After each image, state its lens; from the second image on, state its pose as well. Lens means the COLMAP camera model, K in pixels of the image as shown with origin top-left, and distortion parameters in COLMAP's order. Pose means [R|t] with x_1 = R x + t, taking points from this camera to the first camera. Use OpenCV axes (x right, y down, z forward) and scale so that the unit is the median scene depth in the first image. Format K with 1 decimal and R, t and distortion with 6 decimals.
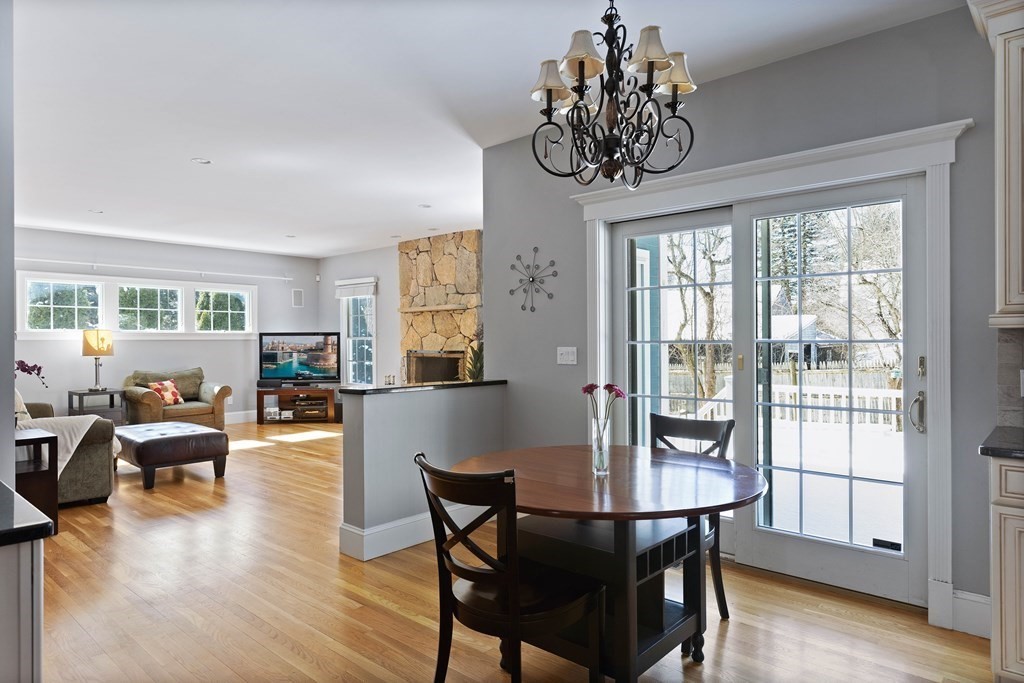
lens RADIAL K [[623.3, 0, 511.4], [0, 623.3, 335.8], [0, 0, 1]] dist [-0.002460, -0.001206]
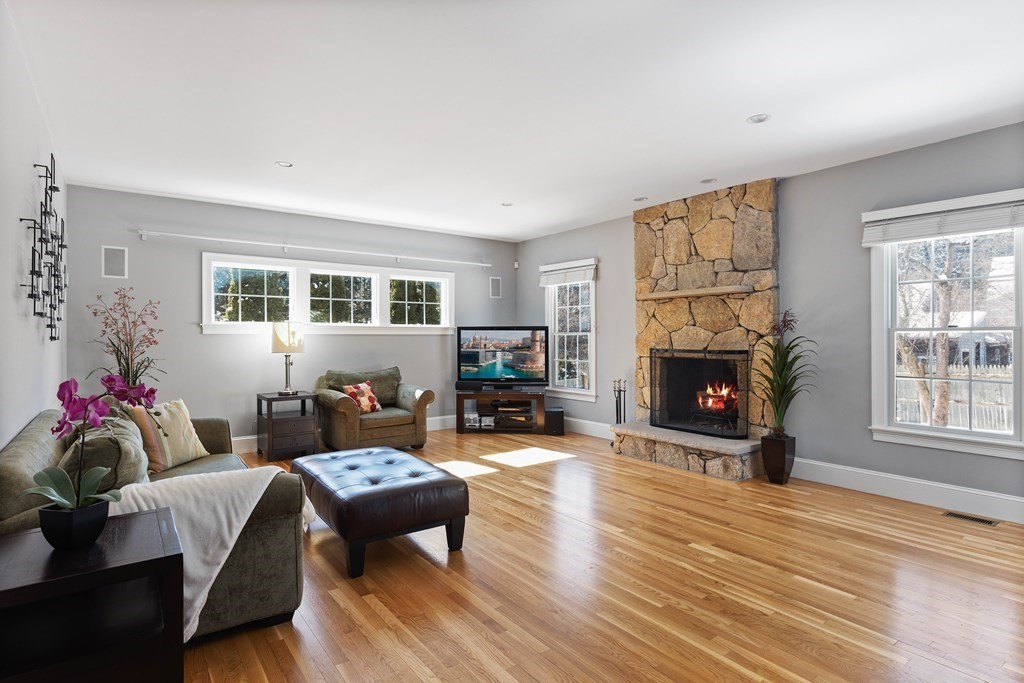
lens RADIAL K [[532.0, 0, 512.7], [0, 532.0, 337.3], [0, 0, 1]] dist [-0.003187, -0.001092]
pose [[0.980211, 0.003182, -0.197928, -0.201896], [-0.001701, 0.999969, 0.007649, 0.004417], [0.197946, -0.007161, 0.980187, 0.319589]]
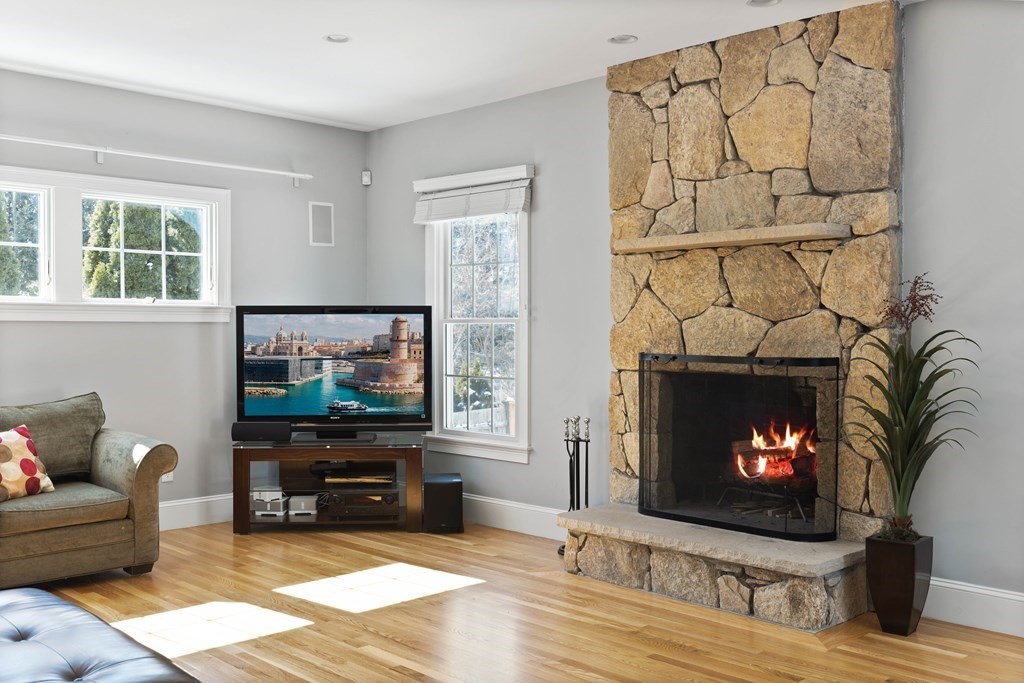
lens RADIAL K [[997.9, 0, 518.2], [0, 997.9, 346.2], [0, 0, 1]] dist [0.006961, 0.011083]
pose [[0.998322, 0.009150, -0.057188, -0.203896], [-0.007779, 0.999678, 0.024155, 0.004930], [0.057390, -0.023670, 0.998071, 0.399480]]
